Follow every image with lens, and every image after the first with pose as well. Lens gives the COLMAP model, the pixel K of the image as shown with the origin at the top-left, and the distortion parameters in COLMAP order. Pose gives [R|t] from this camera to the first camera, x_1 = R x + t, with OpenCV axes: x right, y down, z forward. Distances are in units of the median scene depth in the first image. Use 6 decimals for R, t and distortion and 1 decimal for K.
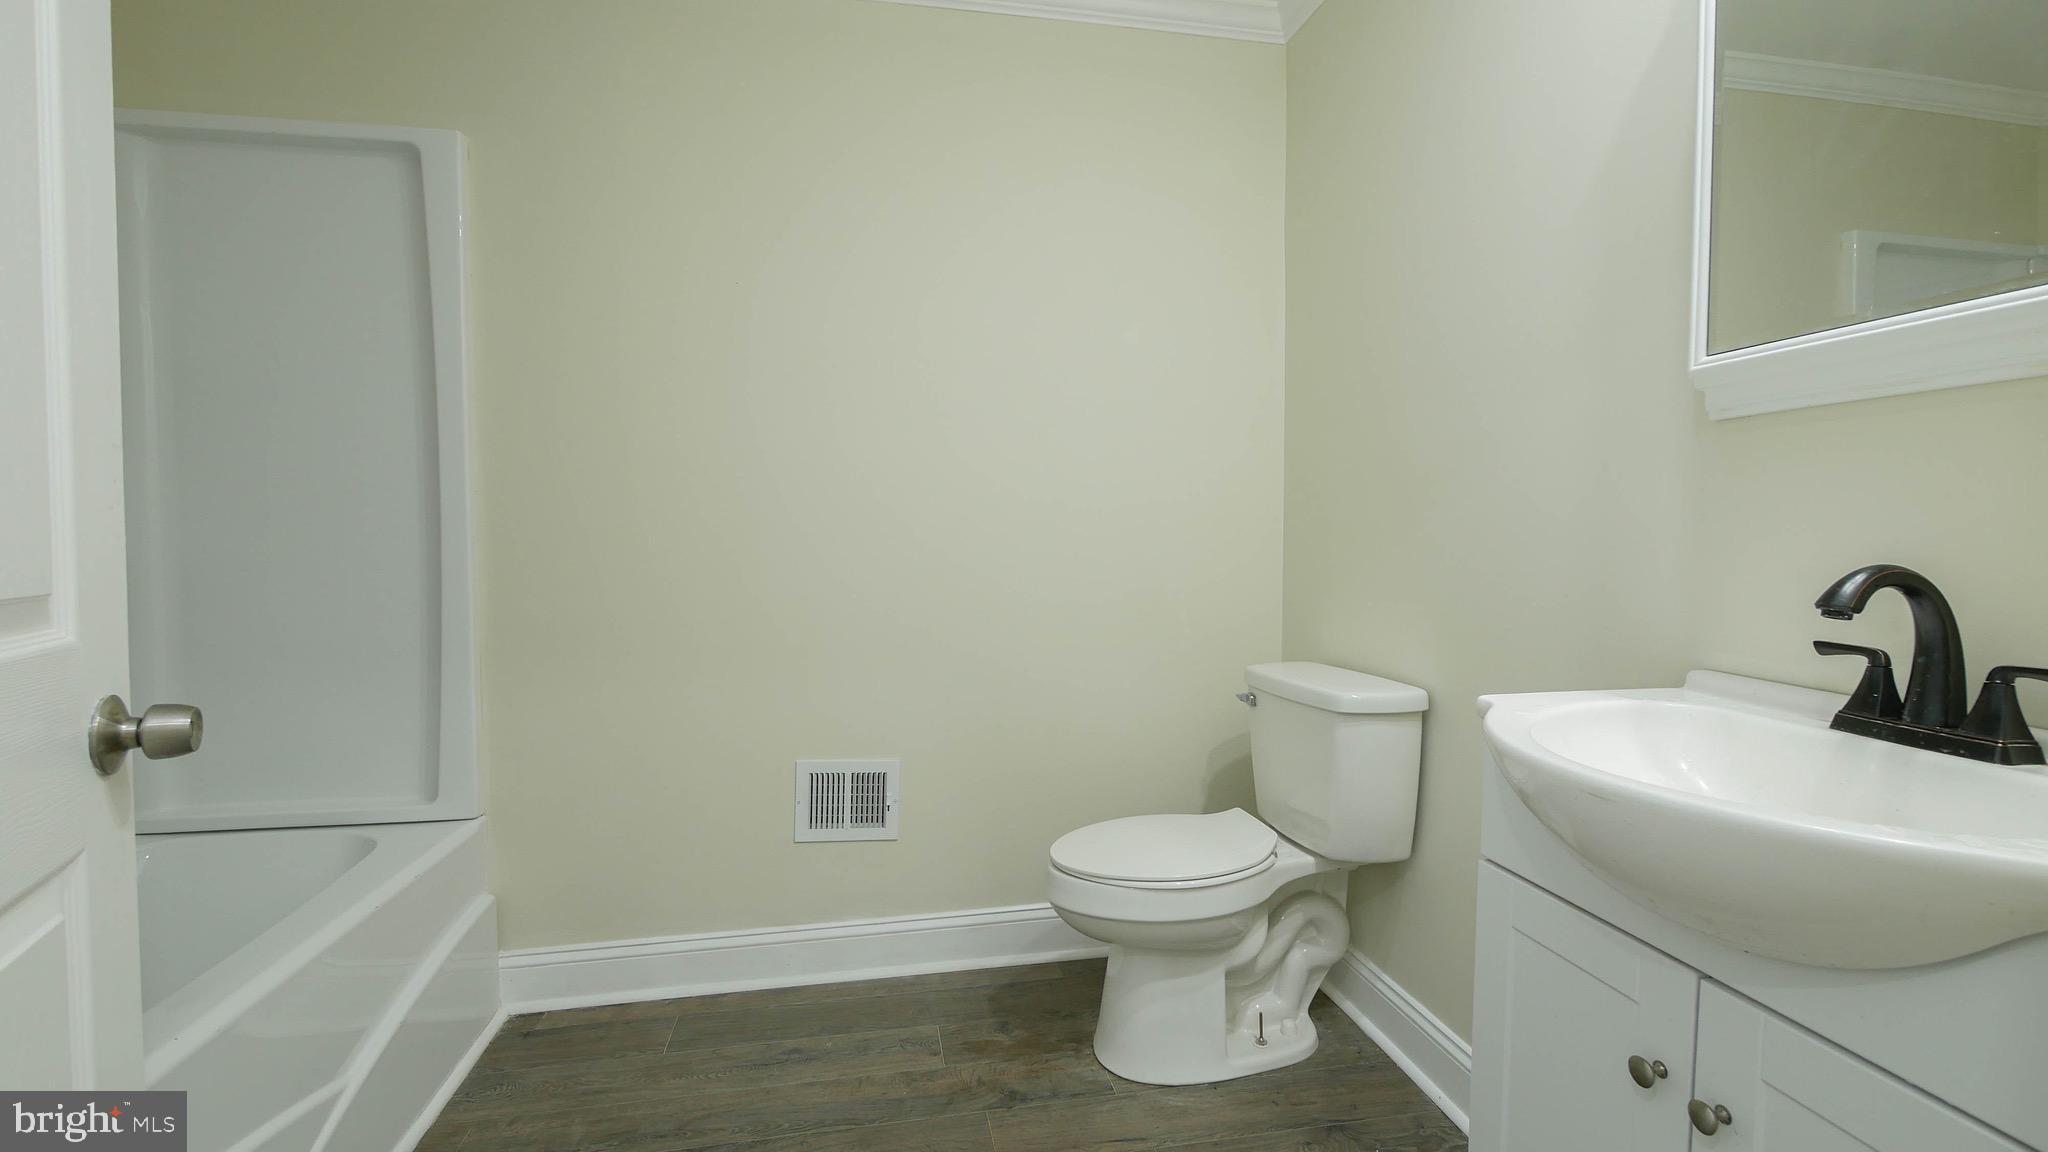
lens RADIAL K [[903.9, 0, 1022.7], [0, 903.9, 574.2], [0, 0, 1]] dist [-0.005178, 0.002269]
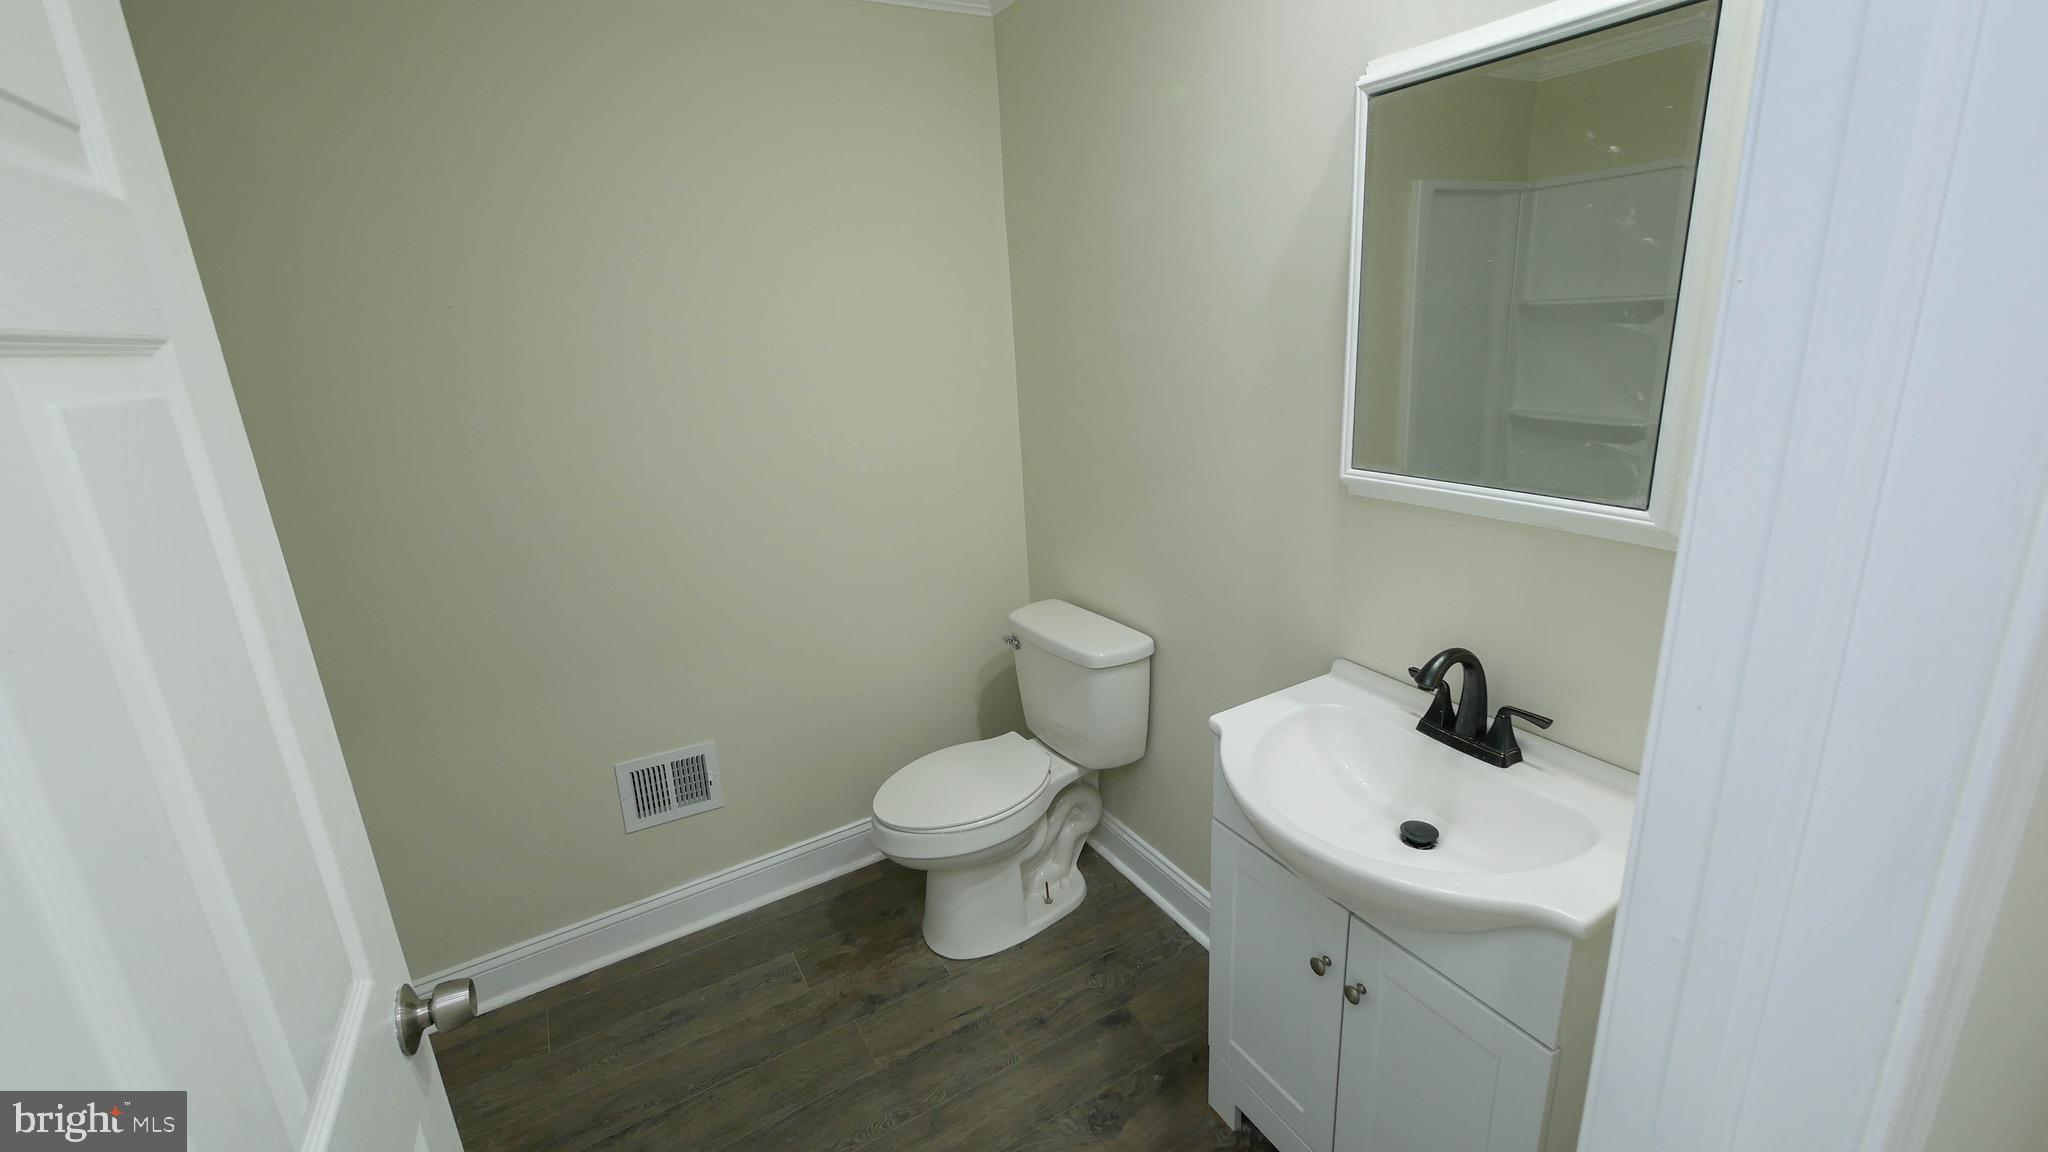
lens RADIAL K [[840.8, 0, 1025.5], [0, 840.8, 570.0], [0, 0, 1]] dist [-0.003992, -0.000414]
pose [[0.939870, -0.146703, 0.308421, -0.080289], [0.073341, 0.968674, 0.237261, -0.259447], [-0.333566, -0.200374, 0.921186, -0.032971]]
